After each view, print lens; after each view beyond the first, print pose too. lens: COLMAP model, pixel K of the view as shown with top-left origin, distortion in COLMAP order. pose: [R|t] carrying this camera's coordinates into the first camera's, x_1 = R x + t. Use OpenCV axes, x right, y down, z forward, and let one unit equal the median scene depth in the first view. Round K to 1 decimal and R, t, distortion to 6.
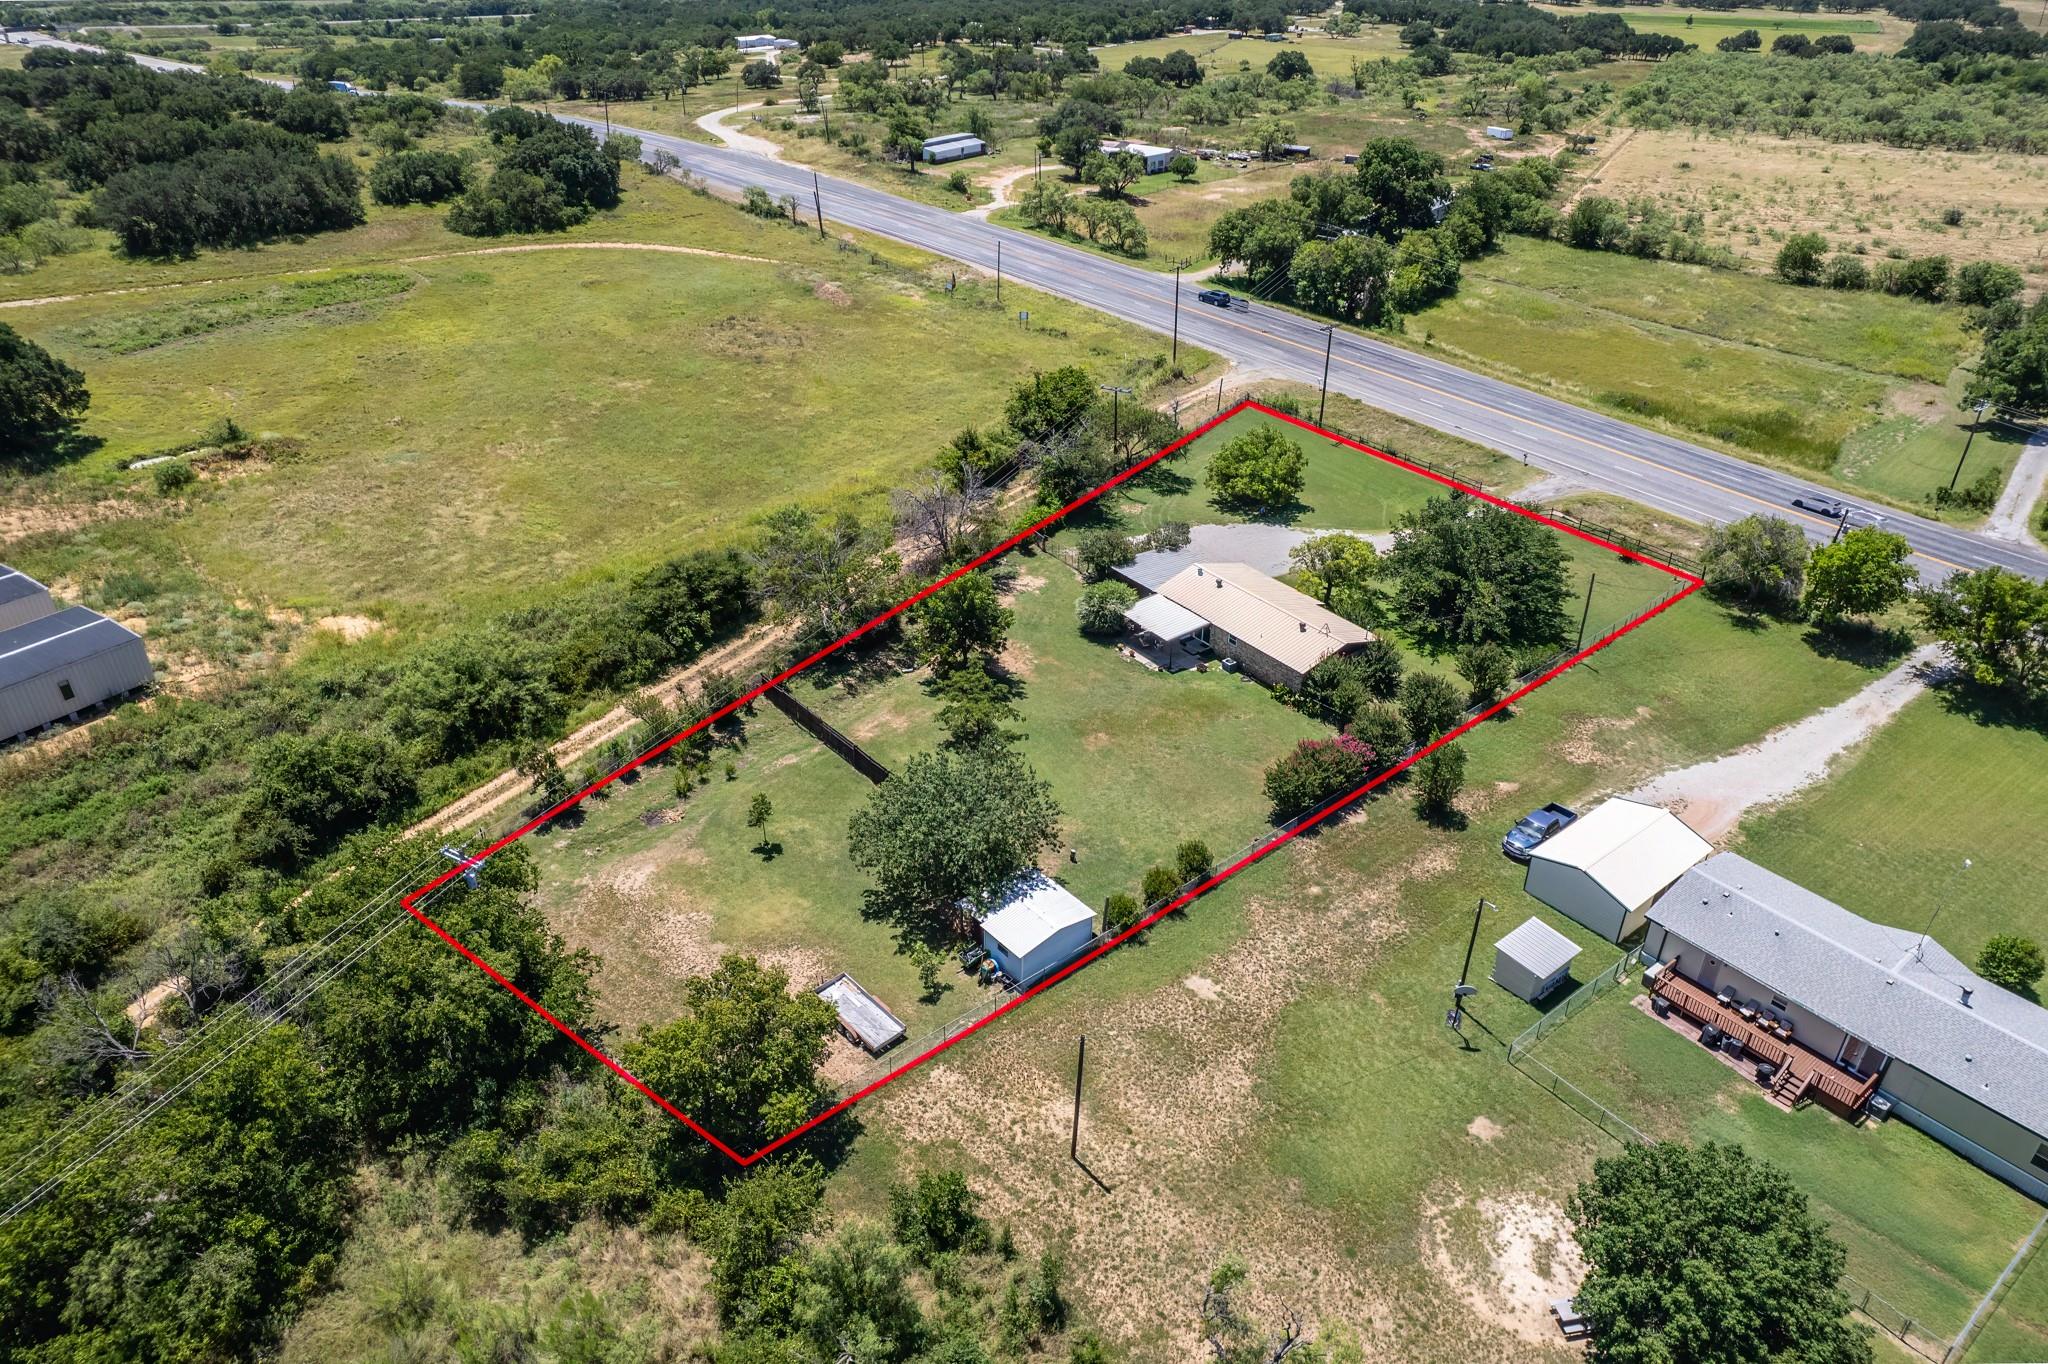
lens RADIAL K [[1306.7, 0, 1033.6], [0, 1306.7, 678.6], [0, 0, 1]] dist [-0.076774, 0.058797]
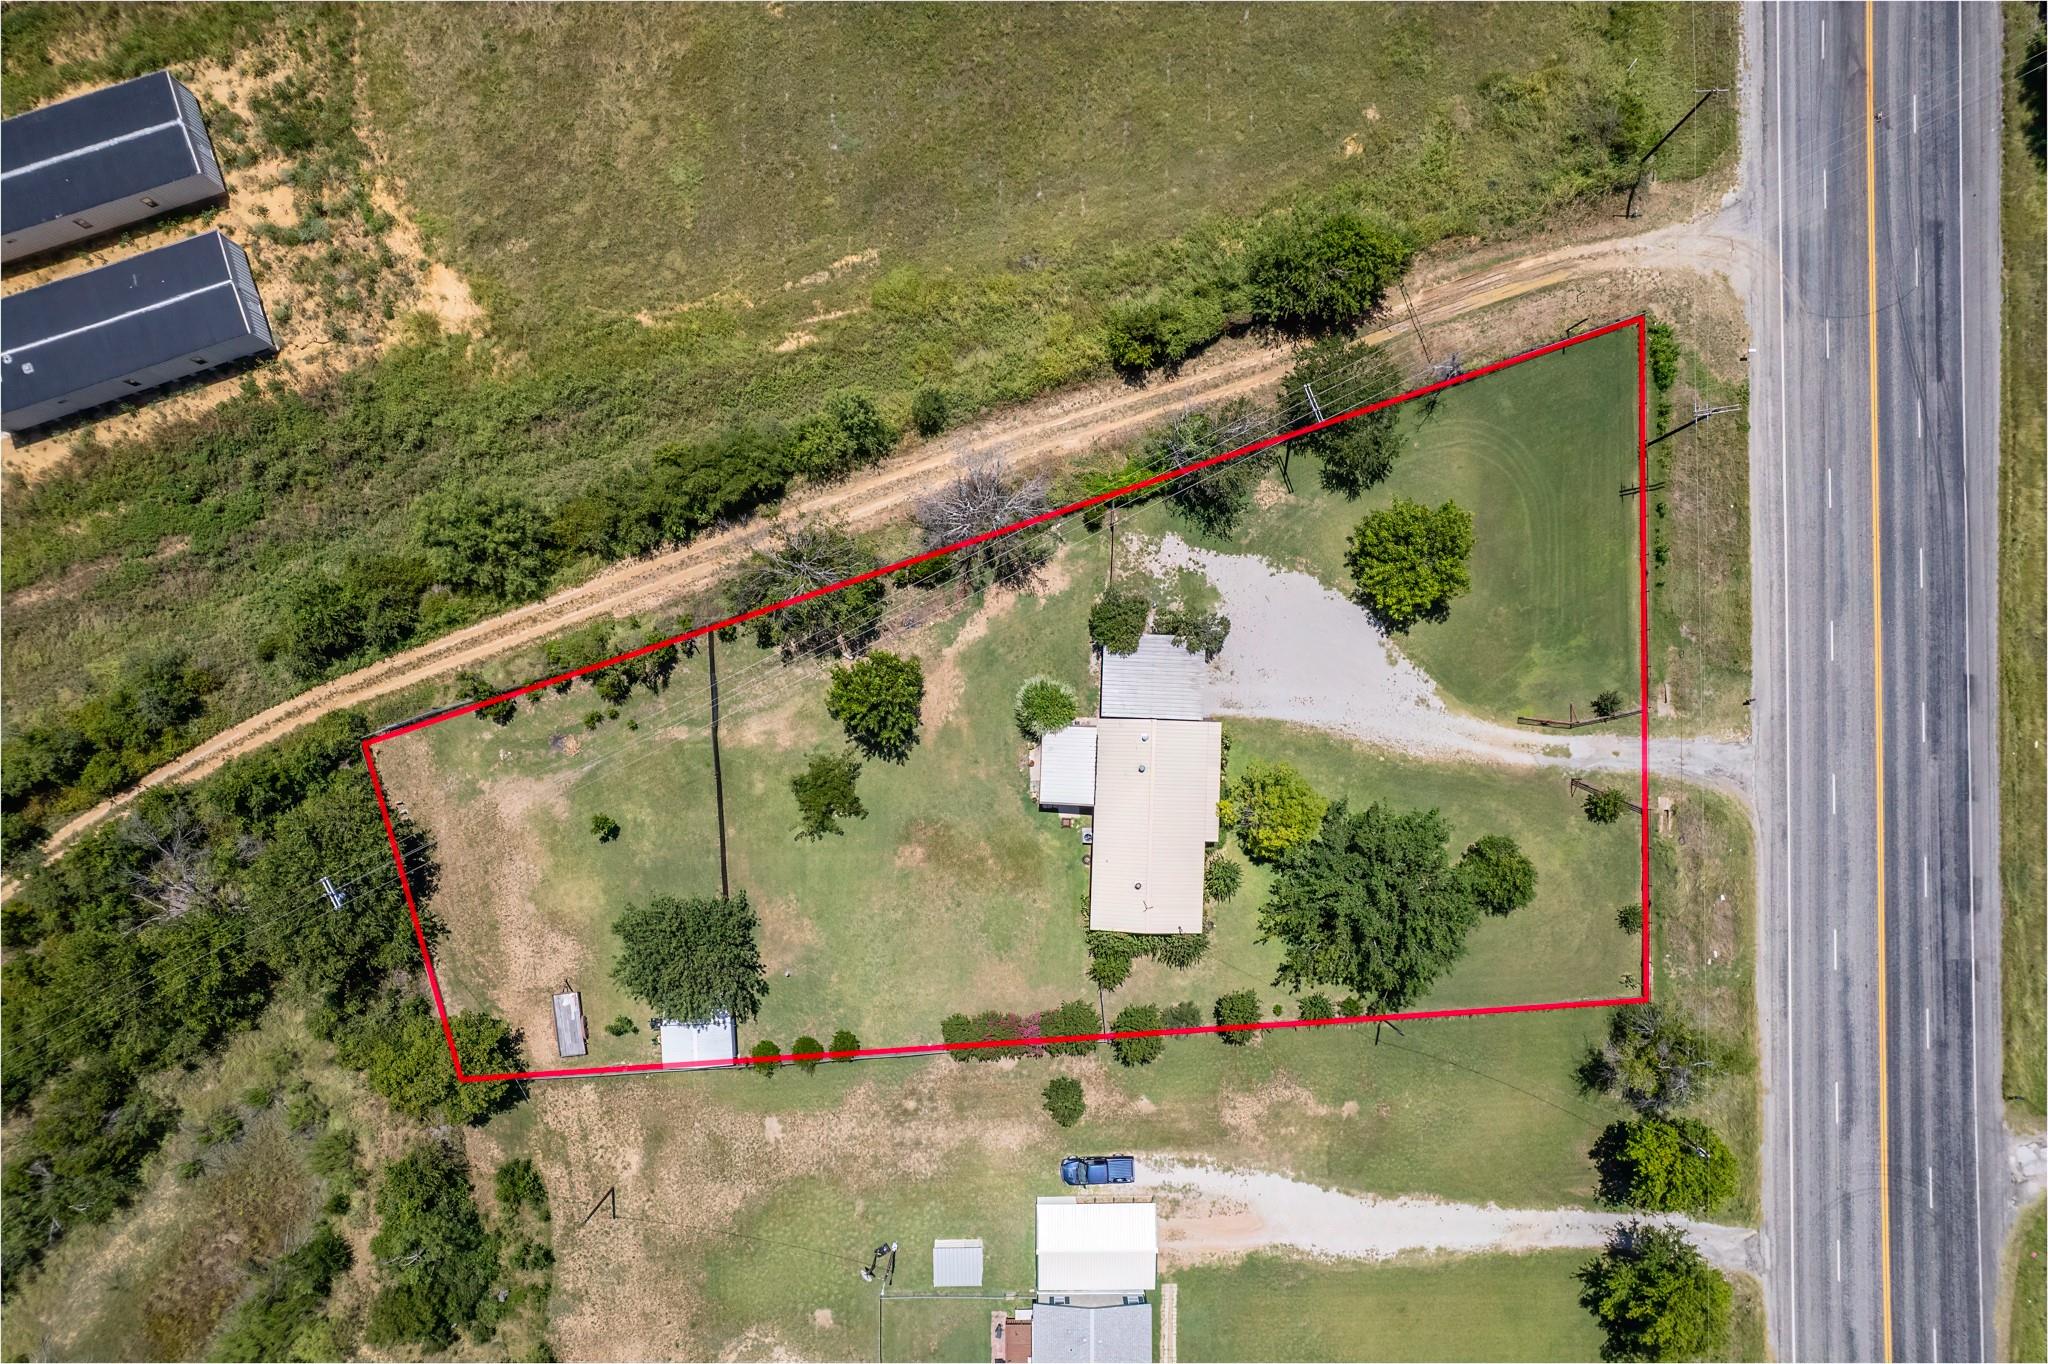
lens RADIAL K [[1306.7, 0, 1033.6], [0, 1306.7, 678.6], [0, 0, 1]] dist [-0.076774, 0.058797]
pose [[0.791950, 0.609740, -0.032140, 0.076470], [-0.314683, 0.452698, 0.834290, -1.026584], [0.523249, -0.650601, 0.550389, 0.517386]]
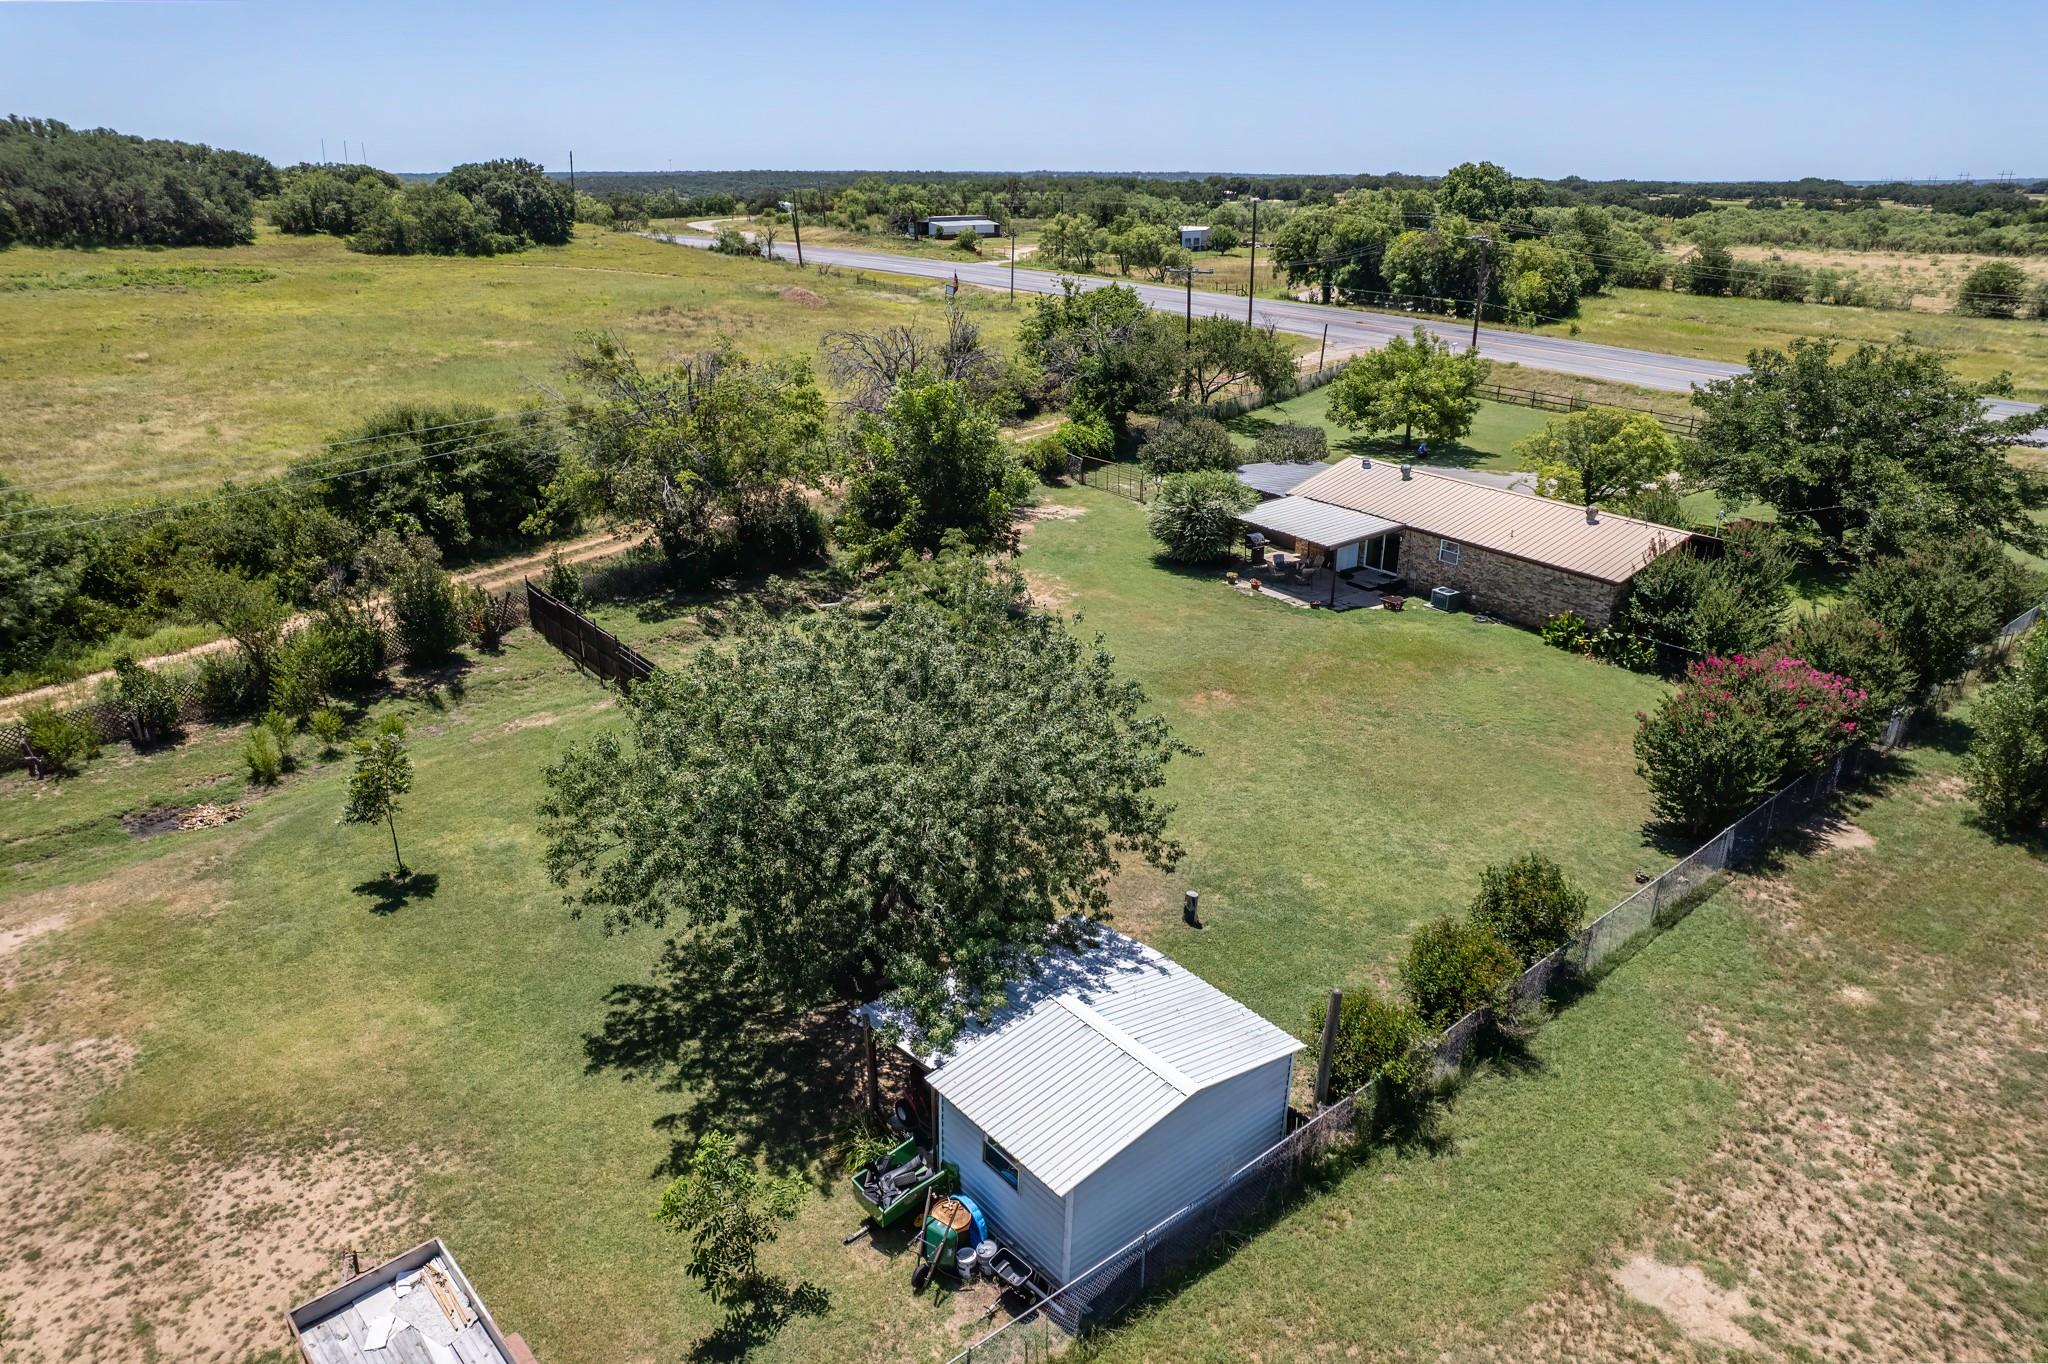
lens RADIAL K [[1306.7, 0, 1033.6], [0, 1306.7, 678.6], [0, 0, 1]] dist [-0.076774, 0.058797]
pose [[0.999938, 0.003907, -0.010417, -0.010301], [-0.005453, 0.988236, -0.152837, 0.110733], [0.009697, 0.152885, 0.988196, 0.532867]]
